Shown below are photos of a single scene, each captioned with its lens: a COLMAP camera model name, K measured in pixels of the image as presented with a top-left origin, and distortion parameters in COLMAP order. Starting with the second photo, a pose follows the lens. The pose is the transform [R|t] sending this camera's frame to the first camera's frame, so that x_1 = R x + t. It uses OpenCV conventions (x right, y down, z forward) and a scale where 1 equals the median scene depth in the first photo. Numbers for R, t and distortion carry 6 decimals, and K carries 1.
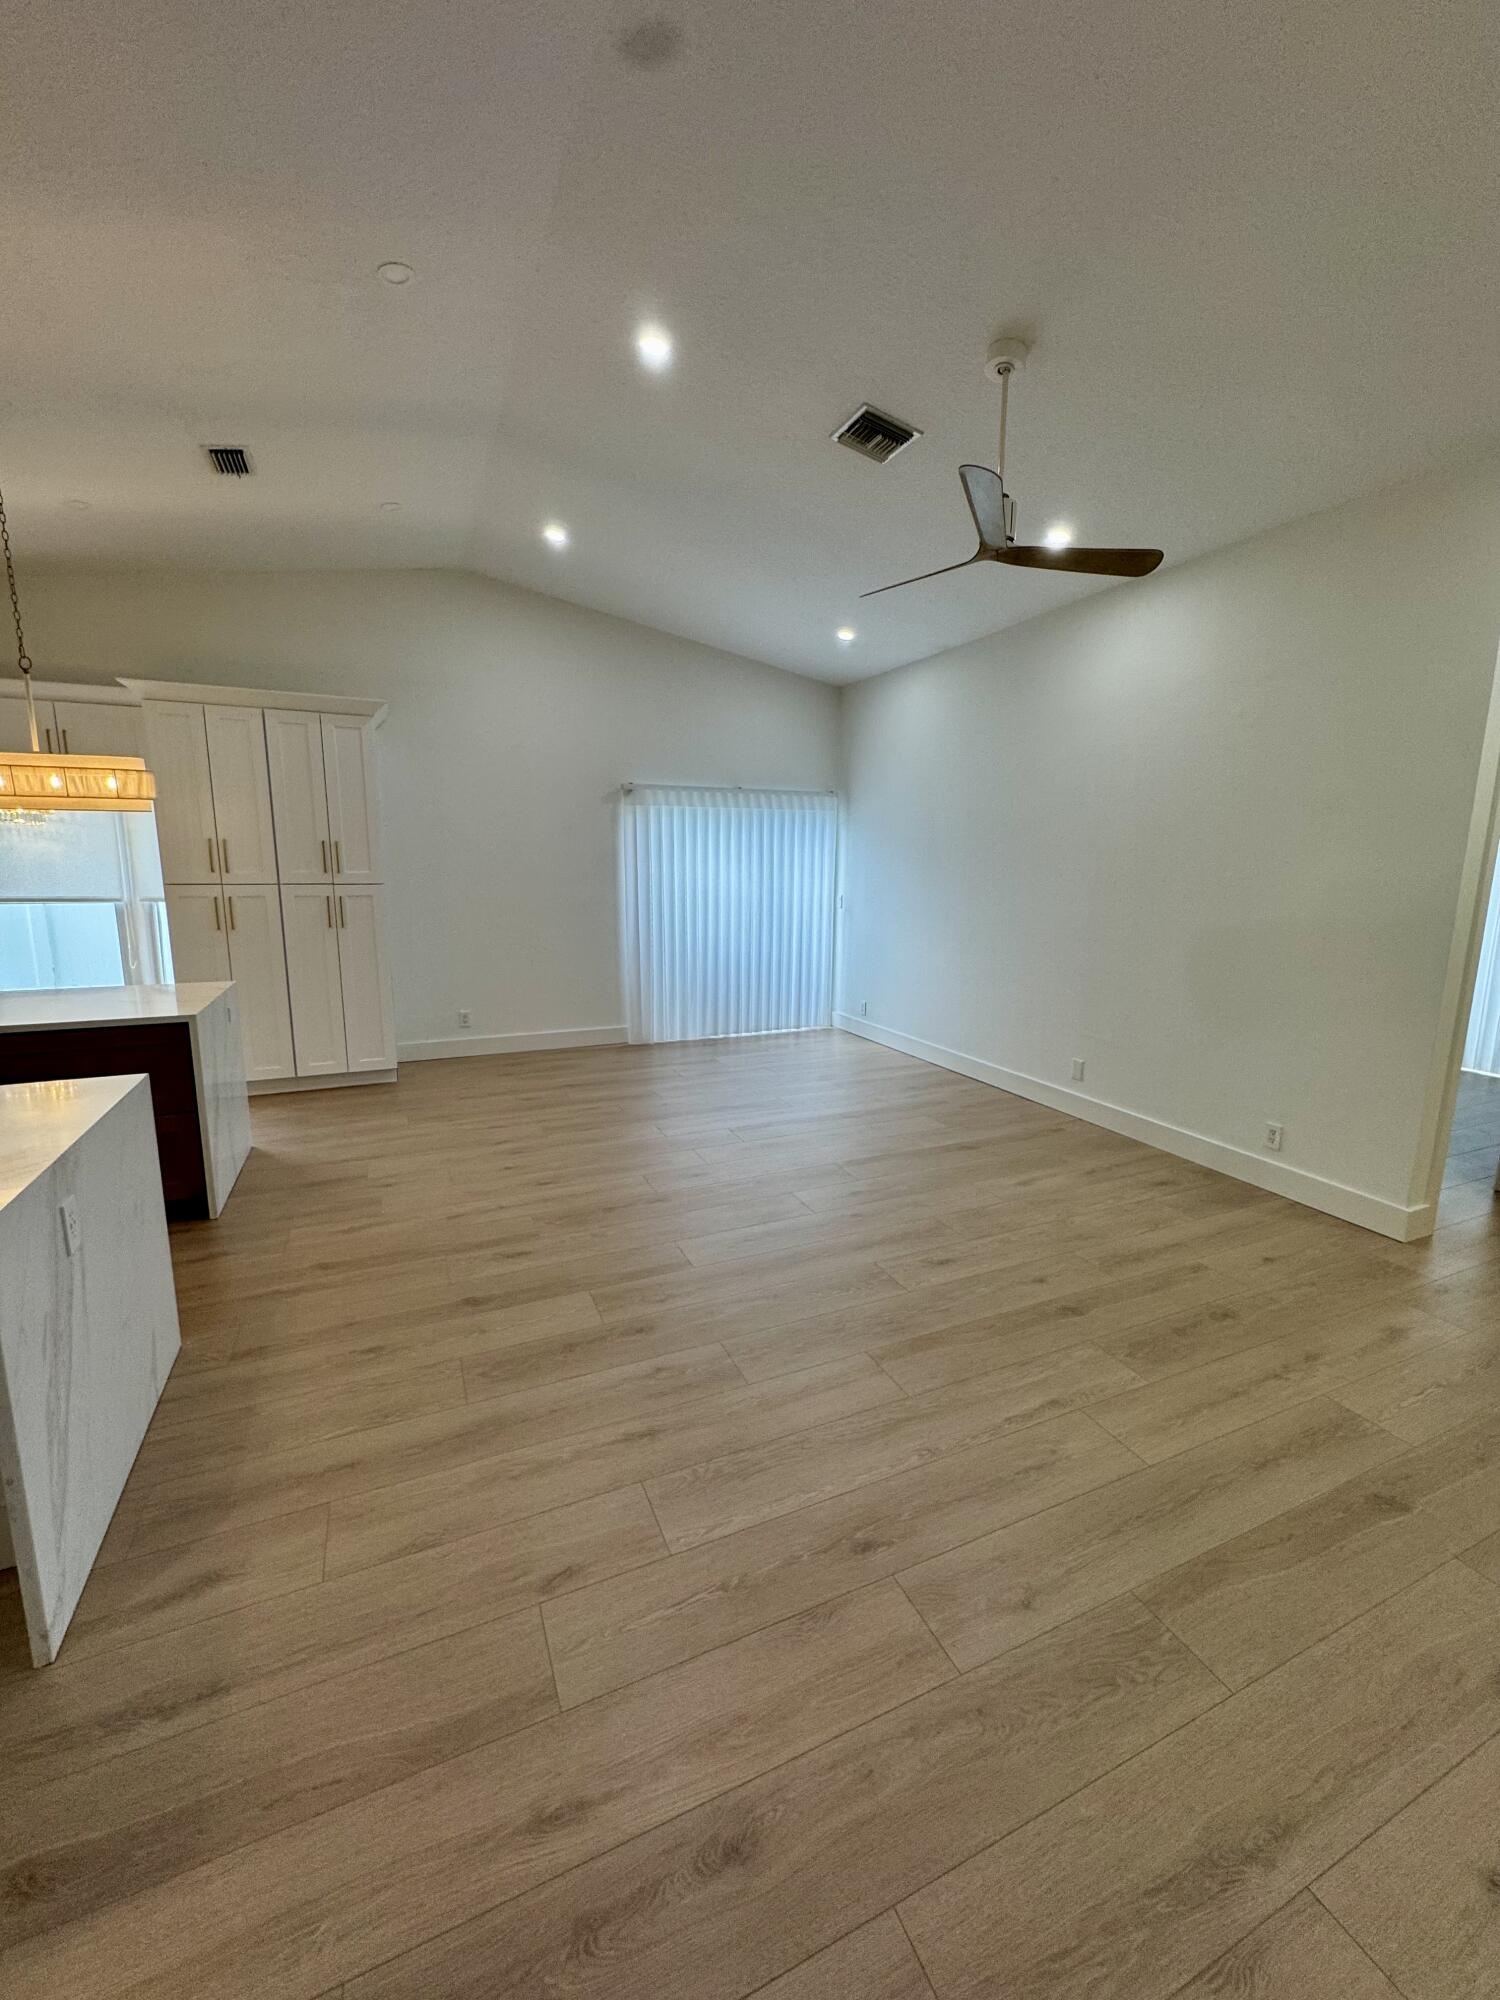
lens RADIAL K [[801.8, 0, 753.3], [0, 801.8, 999.8], [0, 0, 1]] dist [-0.005534, 0.001509]
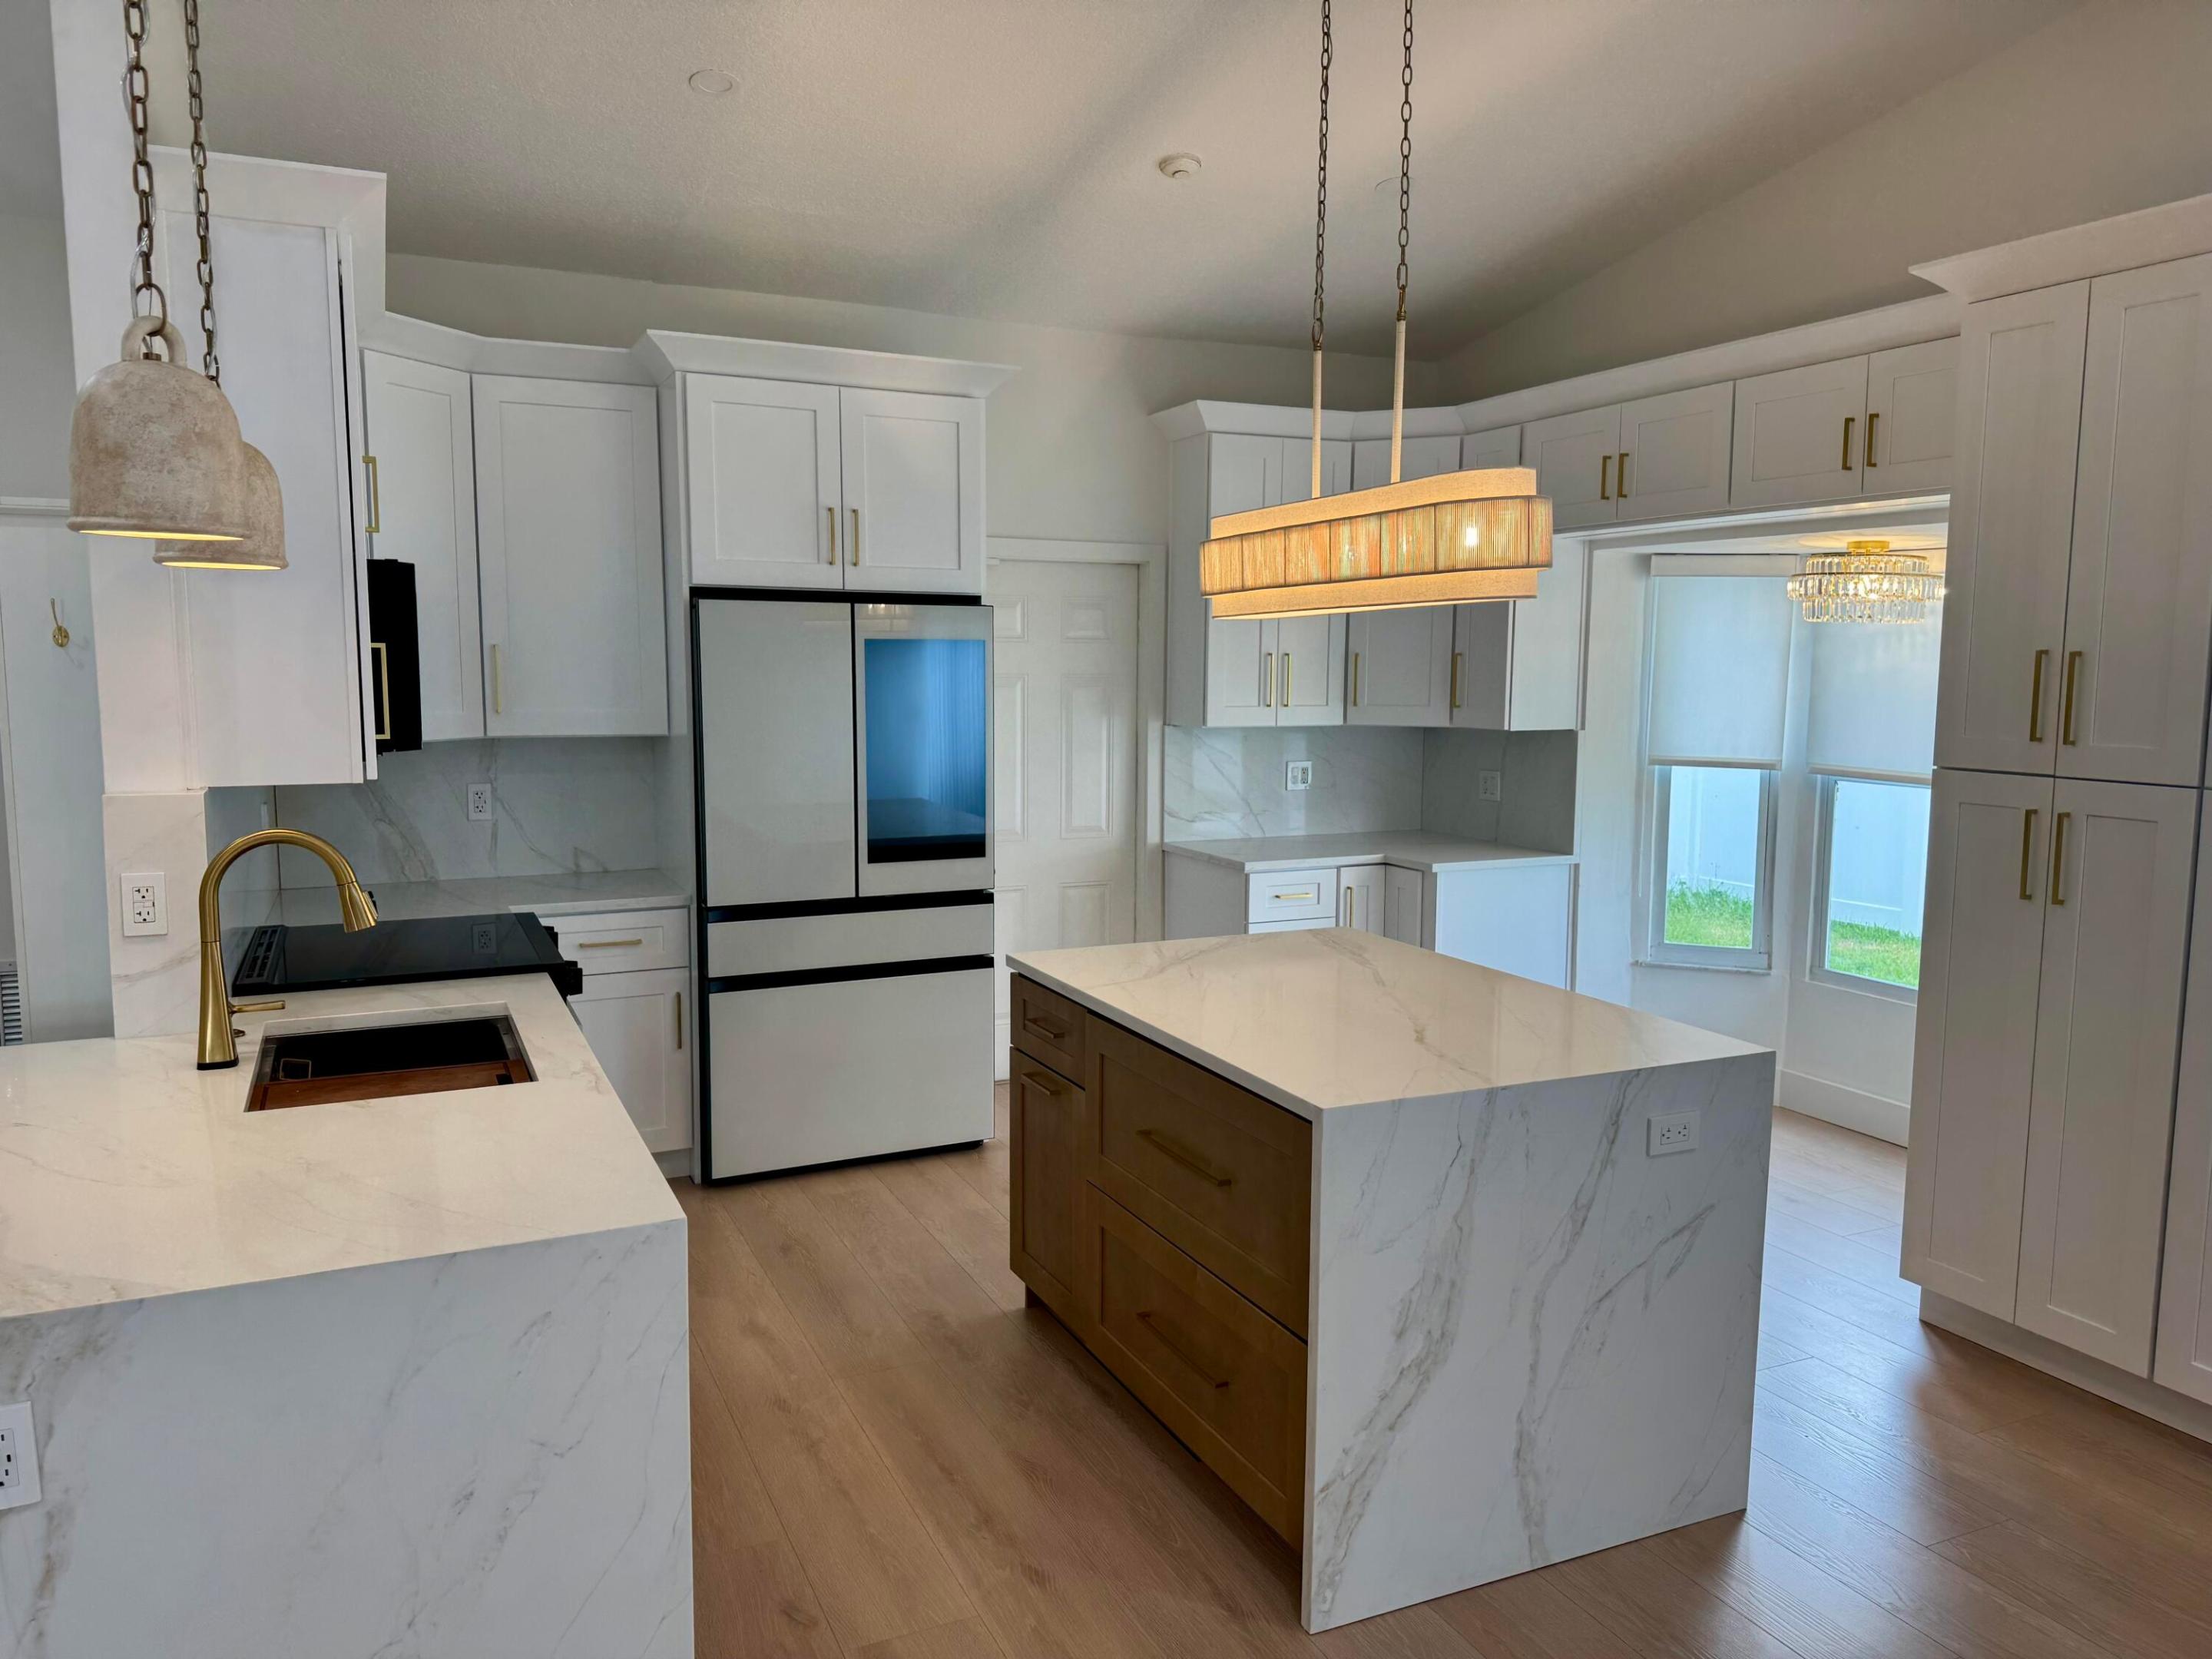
lens RADIAL K [[1550.2, 0, 1097.8], [0, 1550.2, 830.0], [0, 0, 1]] dist [0.087714, -0.112301]
pose [[0.008601, 0.103868, -0.994554, 0.044576], [-0.177487, 0.978957, 0.100704, -0.168090], [0.984085, 0.175655, 0.026855, 0.821698]]
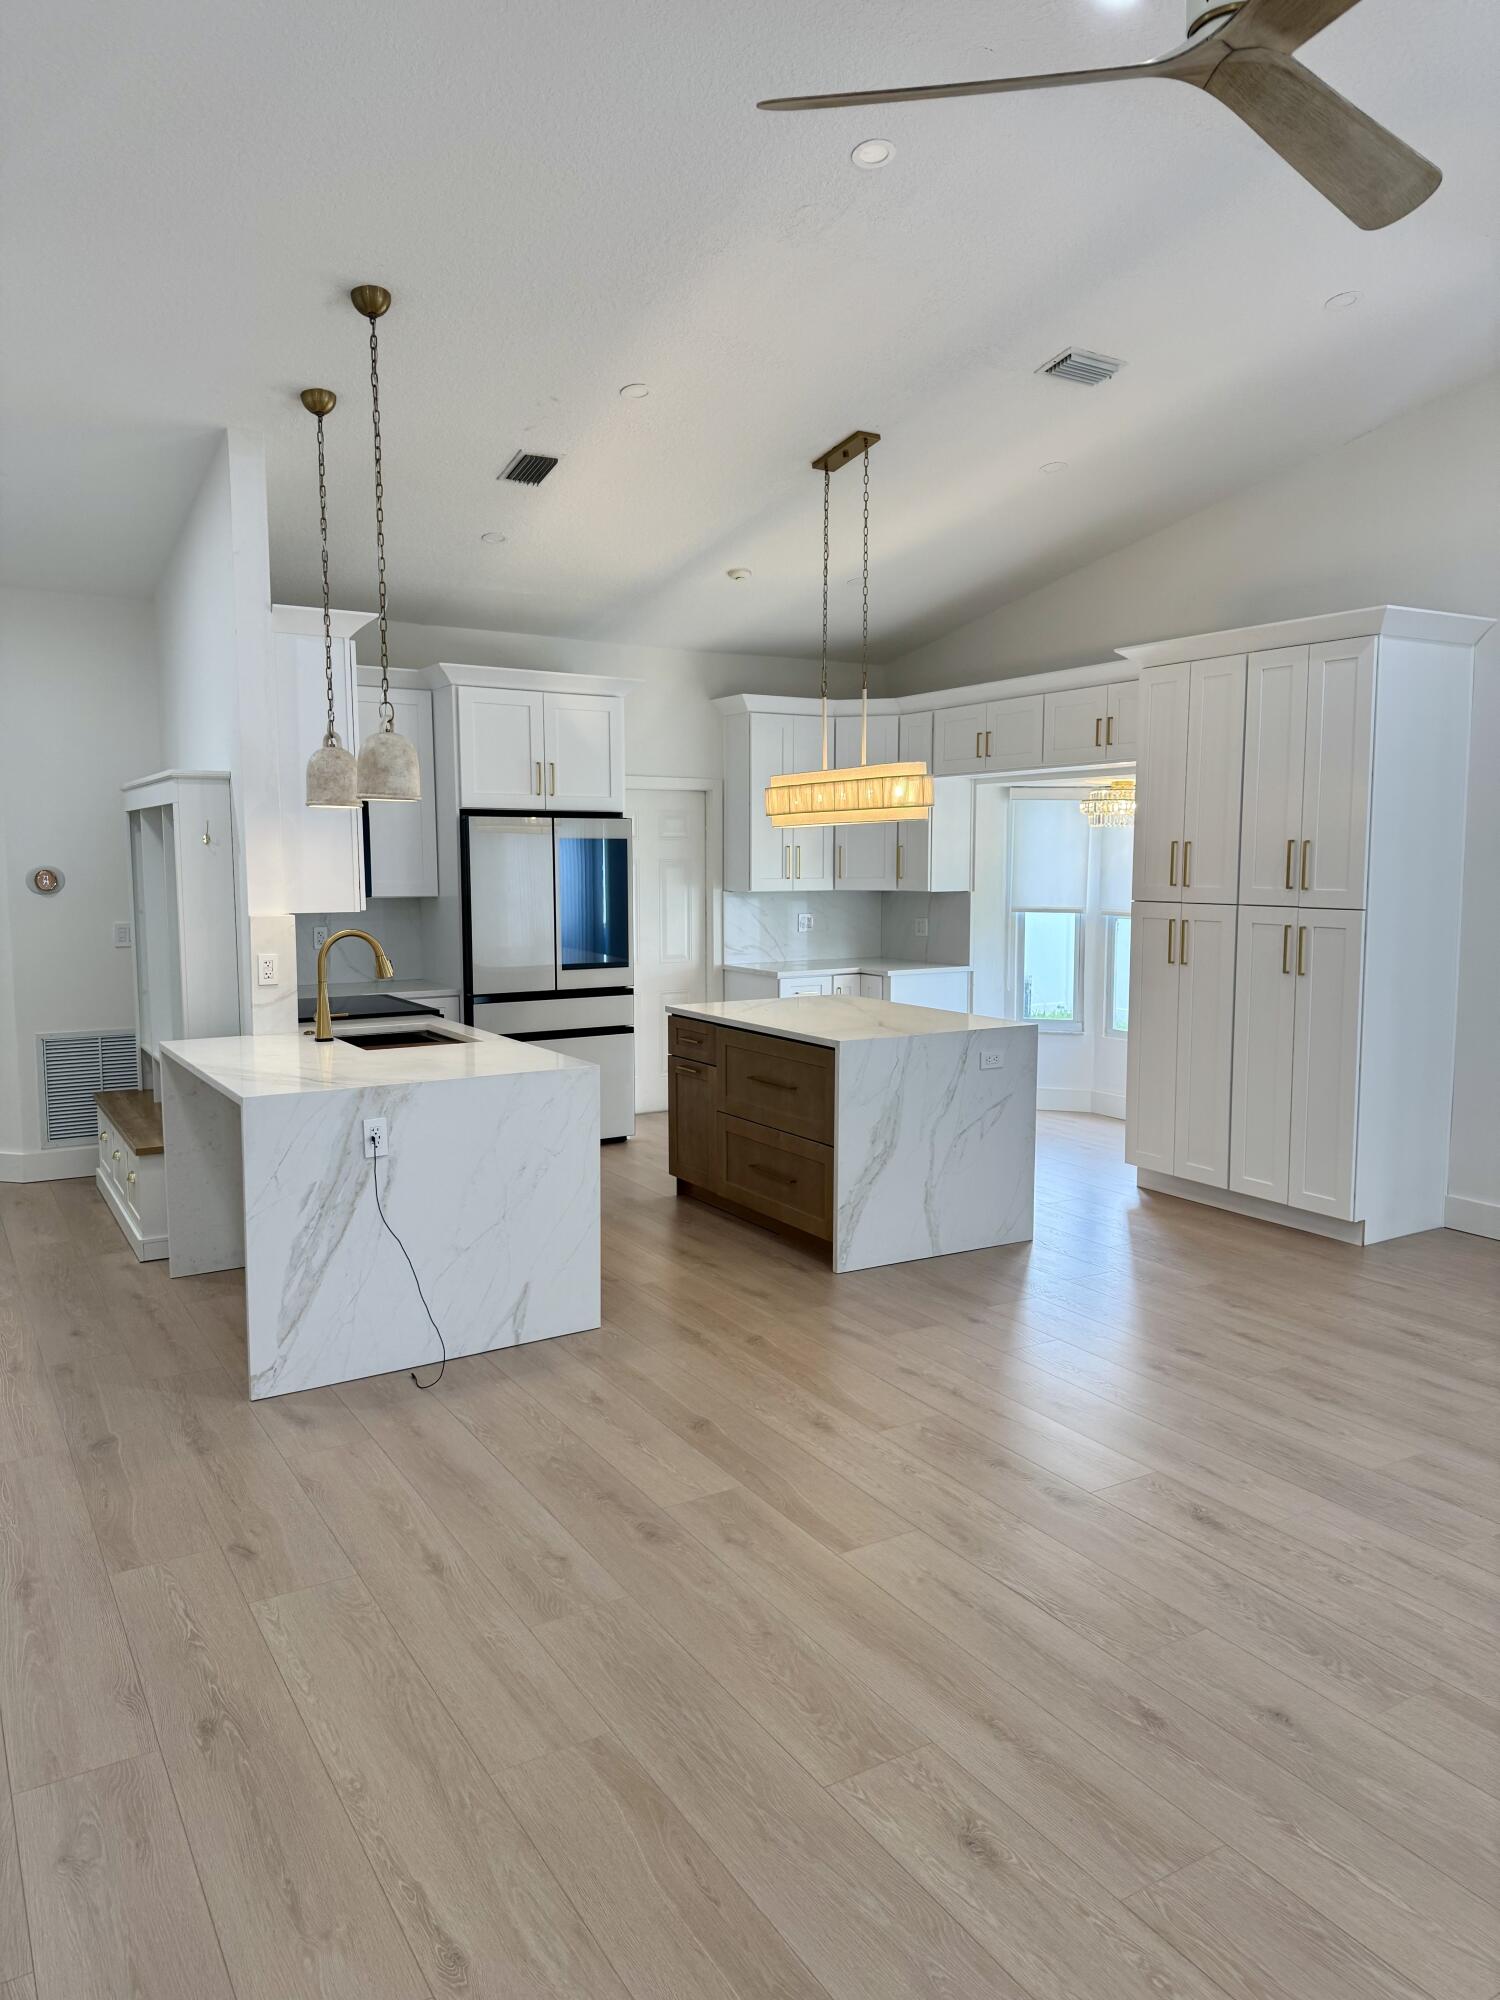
lens RADIAL K [[1401.6, 0, 758.1], [0, 1401.6, 1001.7], [0, 0, 1]] dist [0.087714, -0.112301]
pose [[0.124747, 0.097690, -0.987368, 0.834793], [-0.169331, 0.982638, 0.075828, -0.127227], [0.977632, 0.157733, 0.139123, 0.660608]]
